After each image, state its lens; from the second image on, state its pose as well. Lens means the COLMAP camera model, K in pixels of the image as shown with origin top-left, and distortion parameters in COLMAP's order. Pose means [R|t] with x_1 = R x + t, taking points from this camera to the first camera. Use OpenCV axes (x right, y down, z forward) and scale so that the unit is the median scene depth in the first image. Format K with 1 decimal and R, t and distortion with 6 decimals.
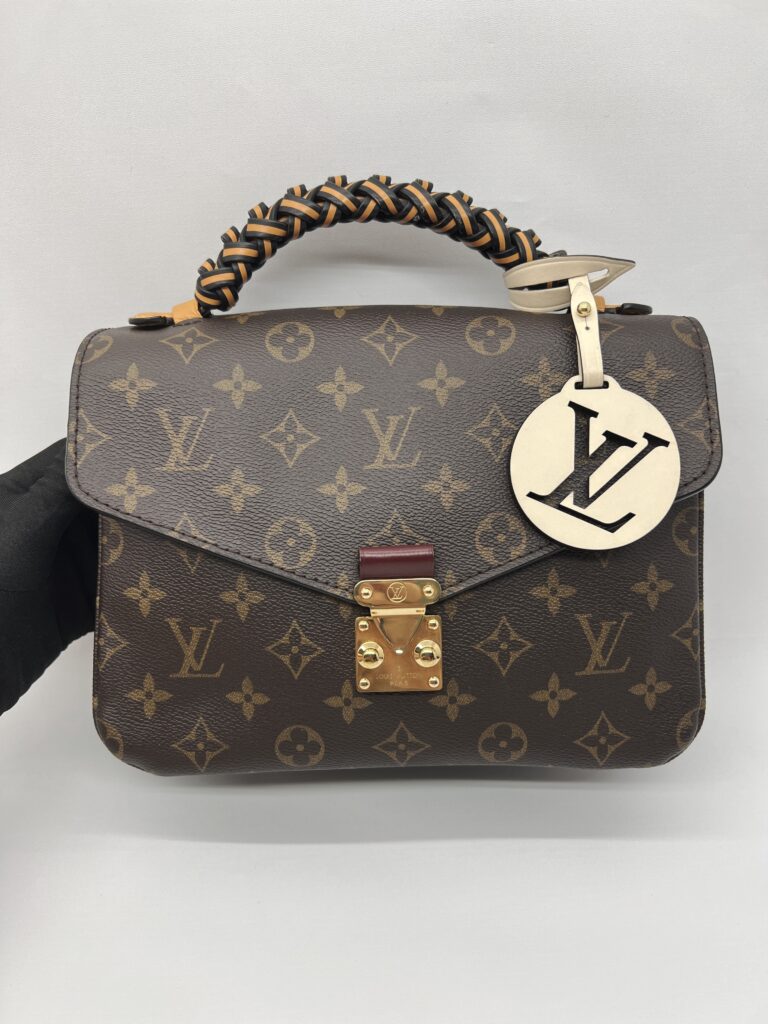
lens RADIAL K [[767.6, 0, 385.9], [0, 767.6, 498.6], [0, 0, 1]] dist [-0.148621, 0.000240]
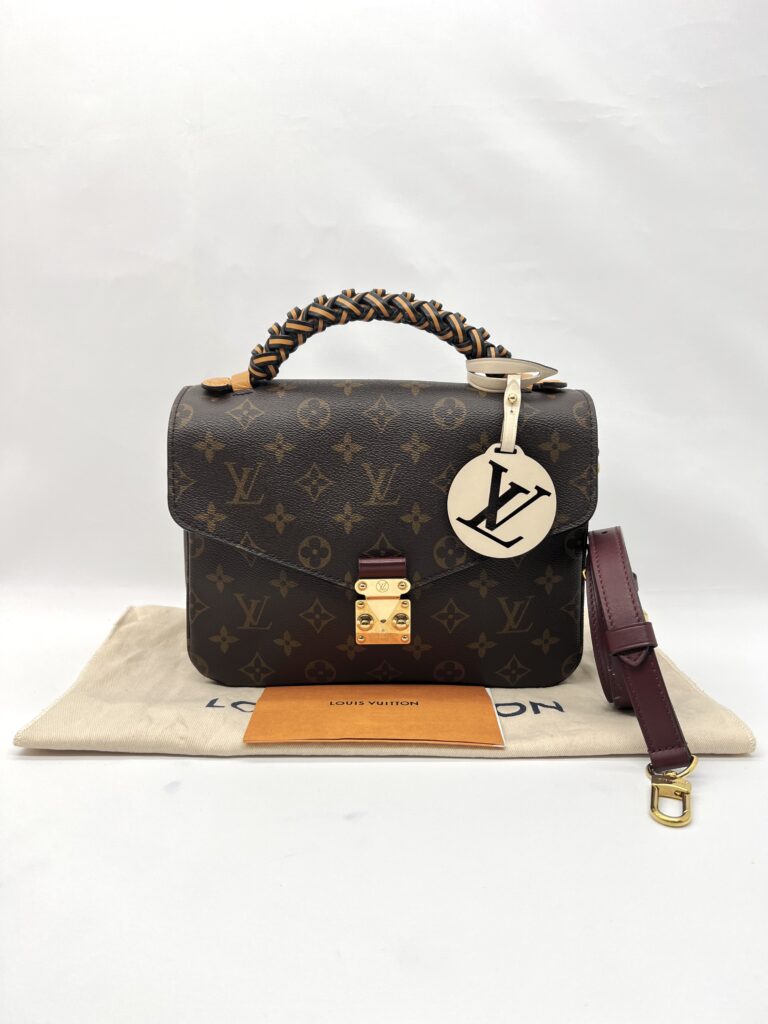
lens RADIAL K [[781.4, 0, 384.0], [0, 781.4, 512.0], [0, 0, 1]] dist [0.000211, -0.000080]
pose [[0.997829, 0.063148, -0.018715, 0.060128], [-0.059840, 0.987917, 0.142965, -0.229233], [0.027517, -0.141534, 0.989551, -0.572709]]
